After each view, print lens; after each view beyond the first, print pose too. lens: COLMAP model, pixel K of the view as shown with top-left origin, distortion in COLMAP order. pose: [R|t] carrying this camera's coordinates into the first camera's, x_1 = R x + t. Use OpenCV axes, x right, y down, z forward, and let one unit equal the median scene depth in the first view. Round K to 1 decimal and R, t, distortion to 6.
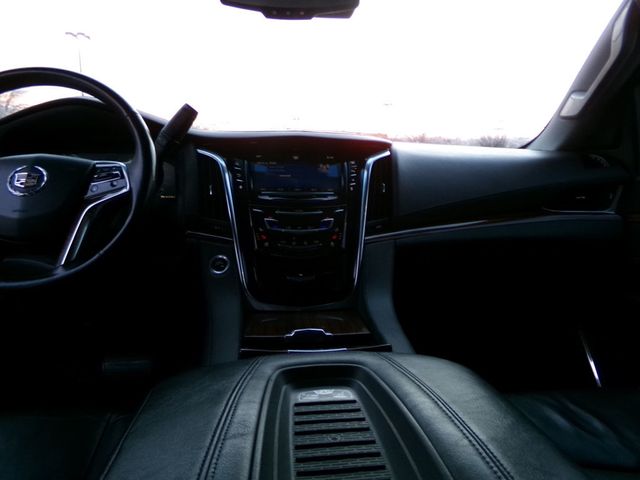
lens RADIAL K [[439.1, 0, 317.0], [0, 439.1, 231.9], [0, 0, 1]] dist [-0.011710, 0.025435]
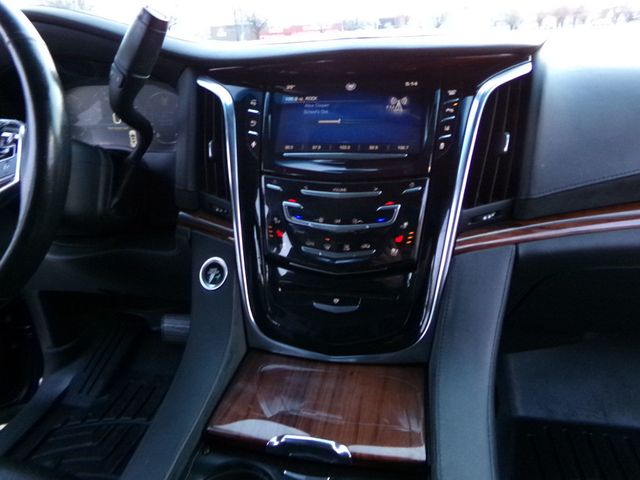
lens RADIAL K [[439.1, 0, 317.0], [0, 439.1, 231.9], [0, 0, 1]] dist [-0.011710, 0.025435]
pose [[0.944817, 0.074608, -0.318989, 0.117946], [0.008959, 0.967473, 0.252816, -0.139307], [0.327476, -0.241723, 0.913417, 0.435460]]
